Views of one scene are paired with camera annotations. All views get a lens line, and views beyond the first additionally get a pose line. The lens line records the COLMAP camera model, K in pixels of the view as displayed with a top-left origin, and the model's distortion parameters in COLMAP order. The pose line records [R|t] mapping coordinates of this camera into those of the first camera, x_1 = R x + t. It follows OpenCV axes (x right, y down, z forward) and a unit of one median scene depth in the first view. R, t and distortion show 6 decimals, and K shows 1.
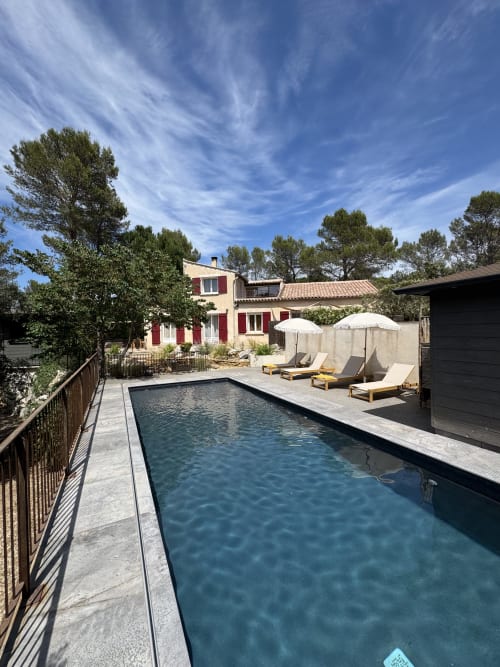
lens RADIAL K [[267.7, 0, 249.9], [0, 267.7, 336.2], [0, 0, 1]] dist [0.020883, -0.008430]
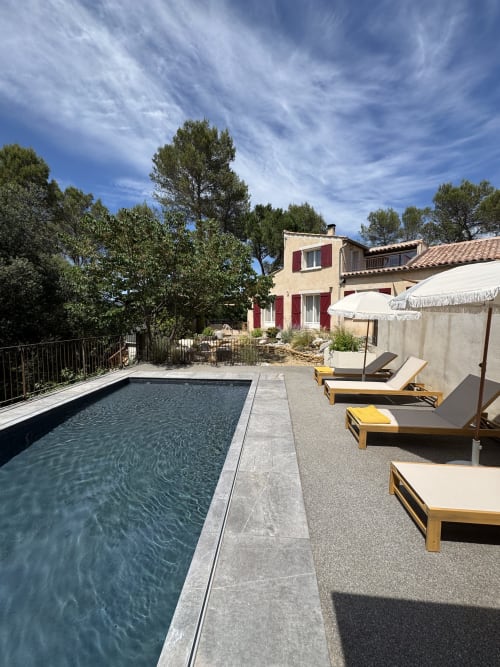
lens RADIAL K [[269.8, 0, 250.2], [0, 269.8, 329.3], [0, 0, 1]] dist [0.001233, -0.000446]
pose [[0.844784, 0.047016, -0.533038, 0.122598], [-0.030867, 0.998755, 0.039175, -0.001168], [0.534217, -0.016641, 0.845184, 0.185817]]
